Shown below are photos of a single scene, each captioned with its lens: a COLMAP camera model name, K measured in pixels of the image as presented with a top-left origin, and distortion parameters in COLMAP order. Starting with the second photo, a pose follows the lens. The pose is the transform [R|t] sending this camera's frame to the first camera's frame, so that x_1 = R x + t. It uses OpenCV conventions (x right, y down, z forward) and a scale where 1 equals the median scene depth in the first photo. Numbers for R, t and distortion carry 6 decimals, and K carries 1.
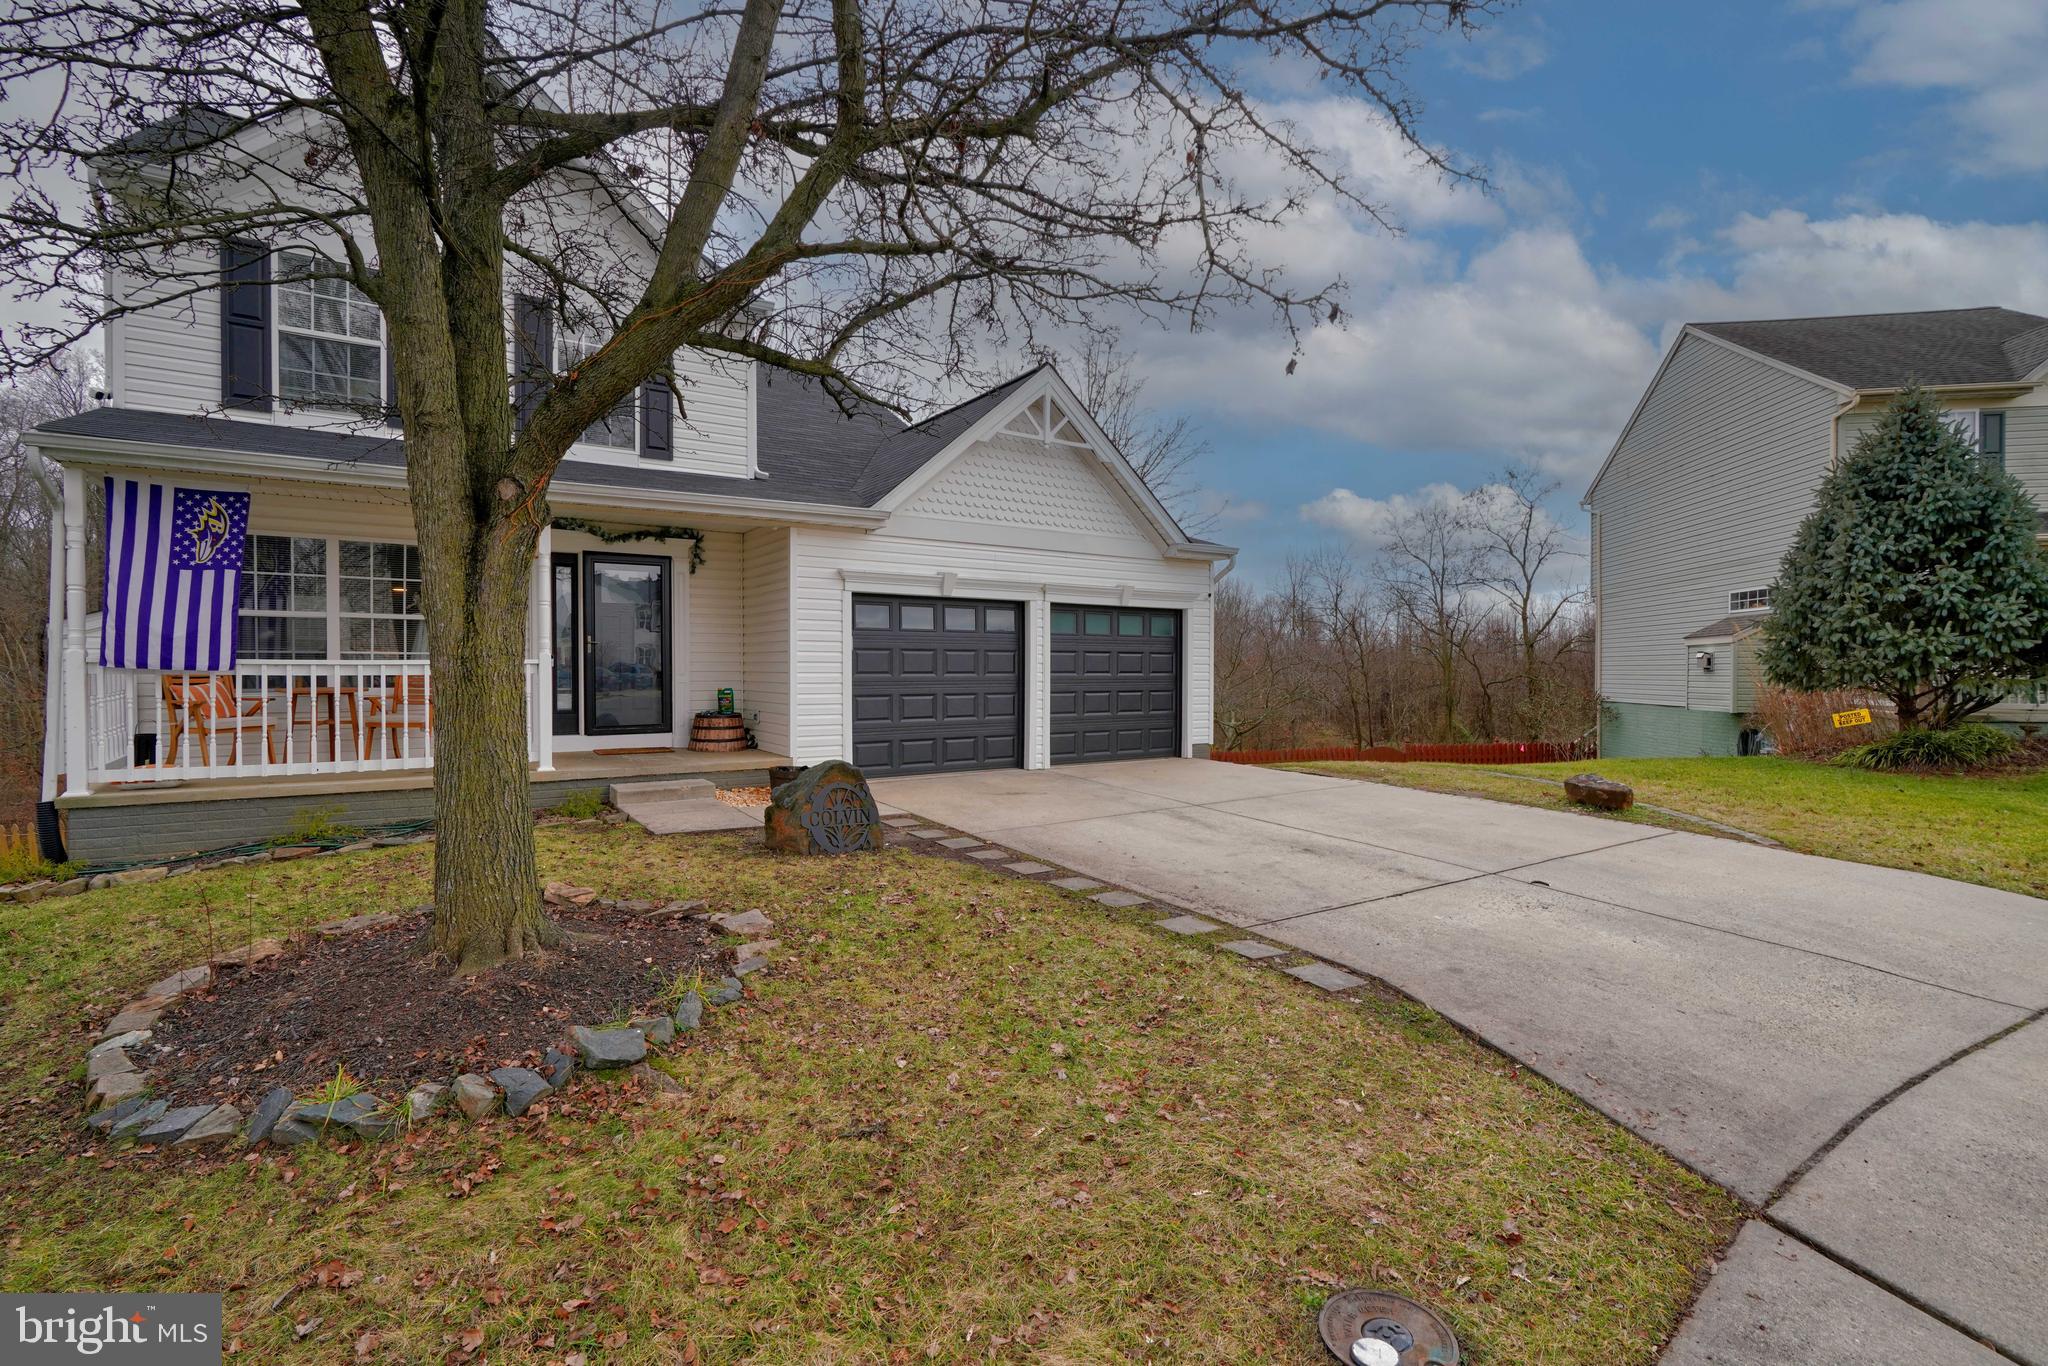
lens RADIAL K [[933.6, 0, 1029.9], [0, 933.6, 671.5], [0, 0, 1]] dist [-0.003673, 0.004283]
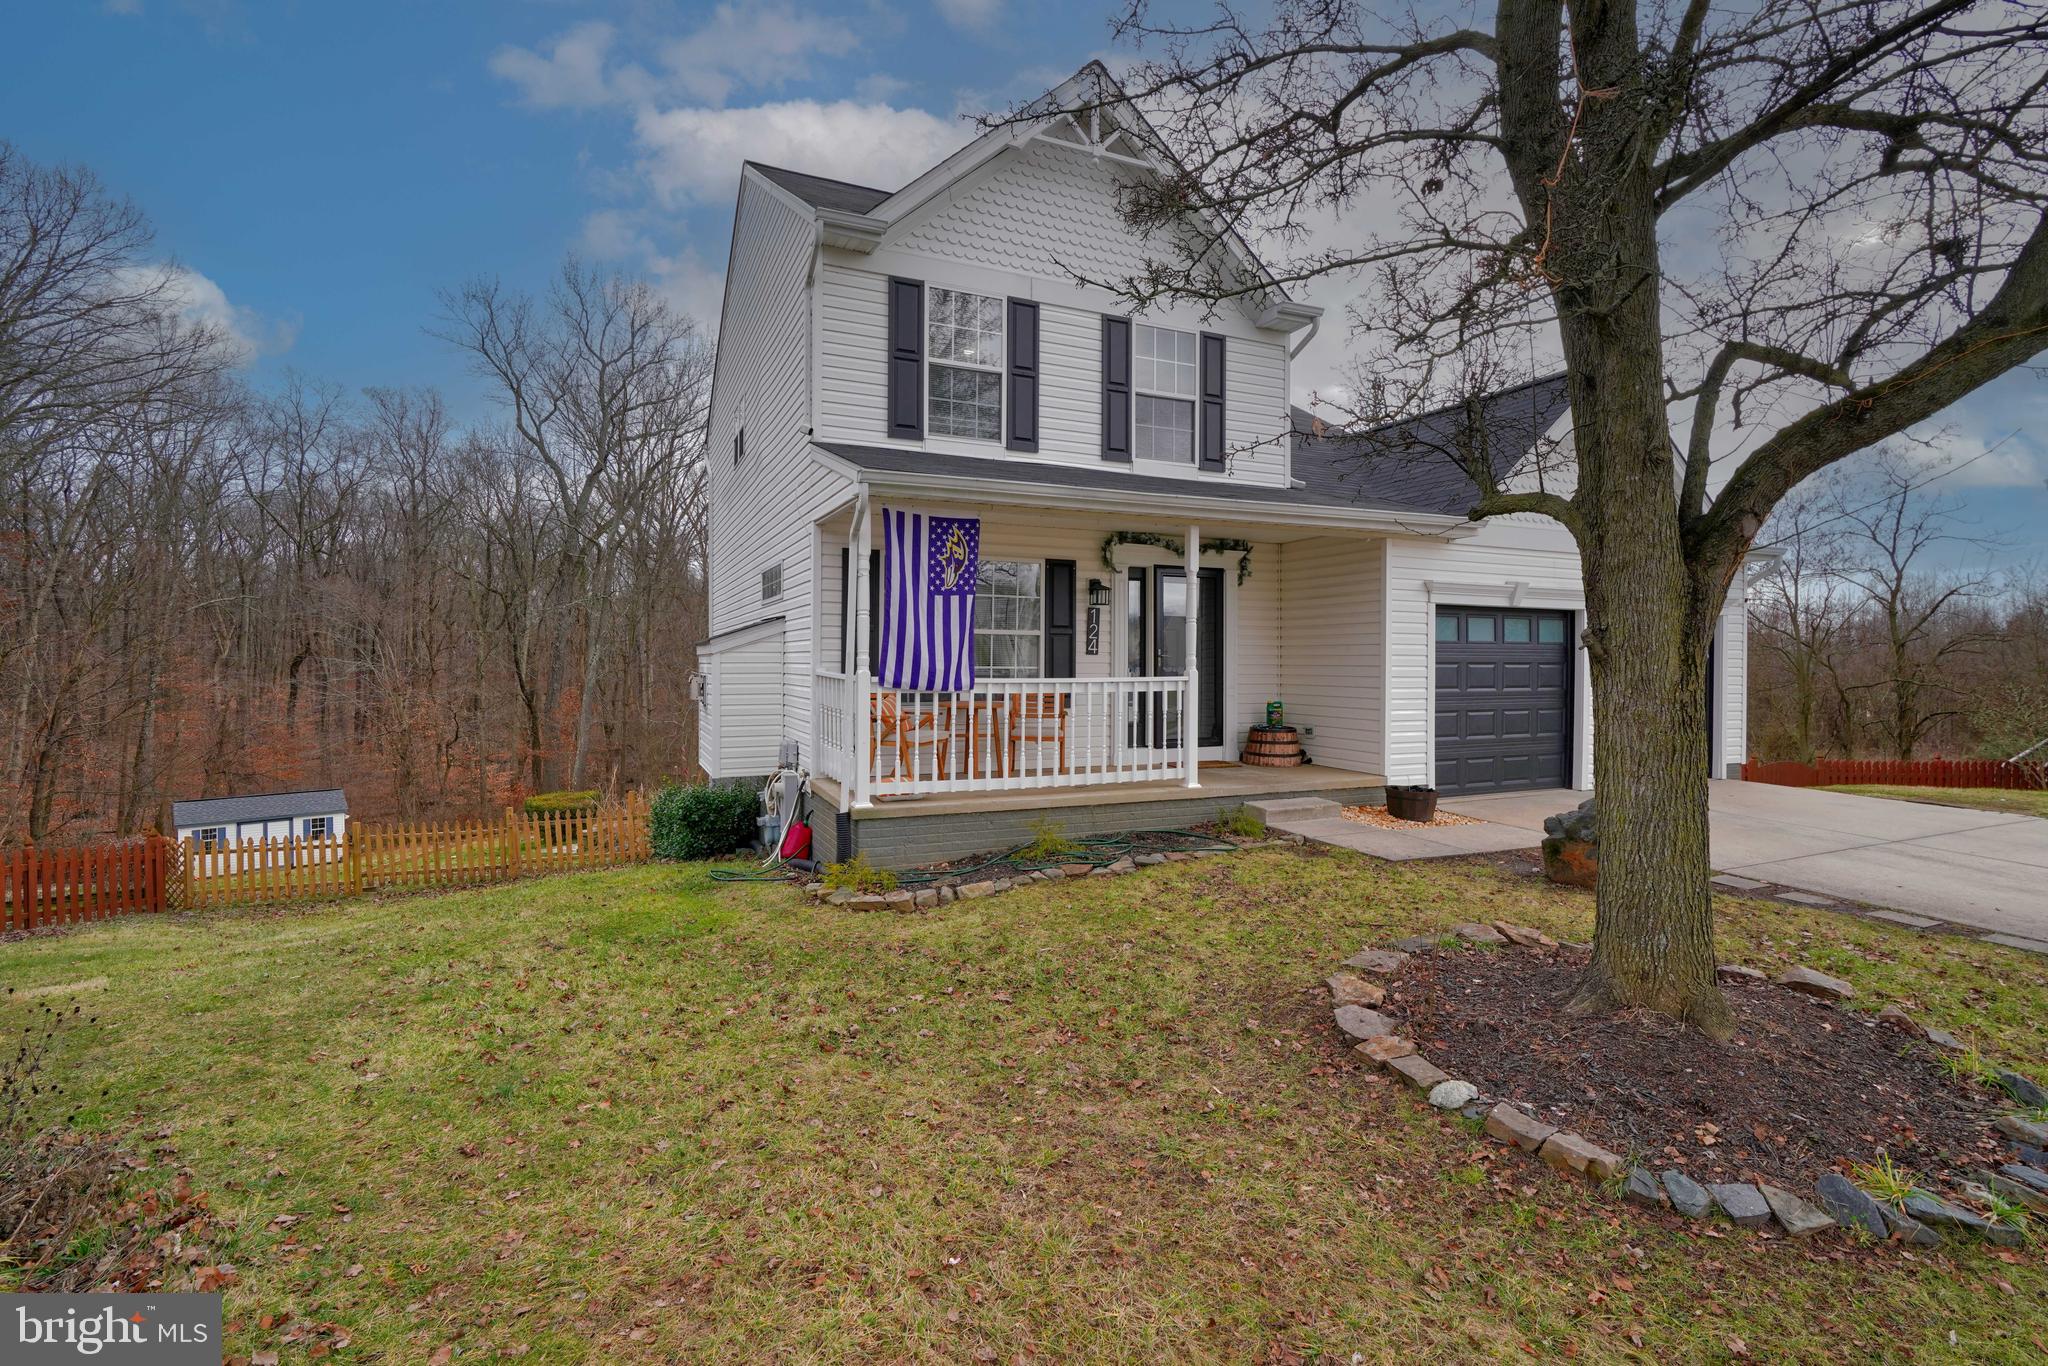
lens RADIAL K [[933.6, 0, 1007.0], [0, 933.6, 668.5], [0, 0, 1]] dist [-0.003673, 0.004283]
pose [[0.986652, 0.003334, -0.162809, -0.465570], [-0.002789, 0.999990, 0.003571, -0.020736], [0.162819, -0.003070, 0.986651, -0.020254]]
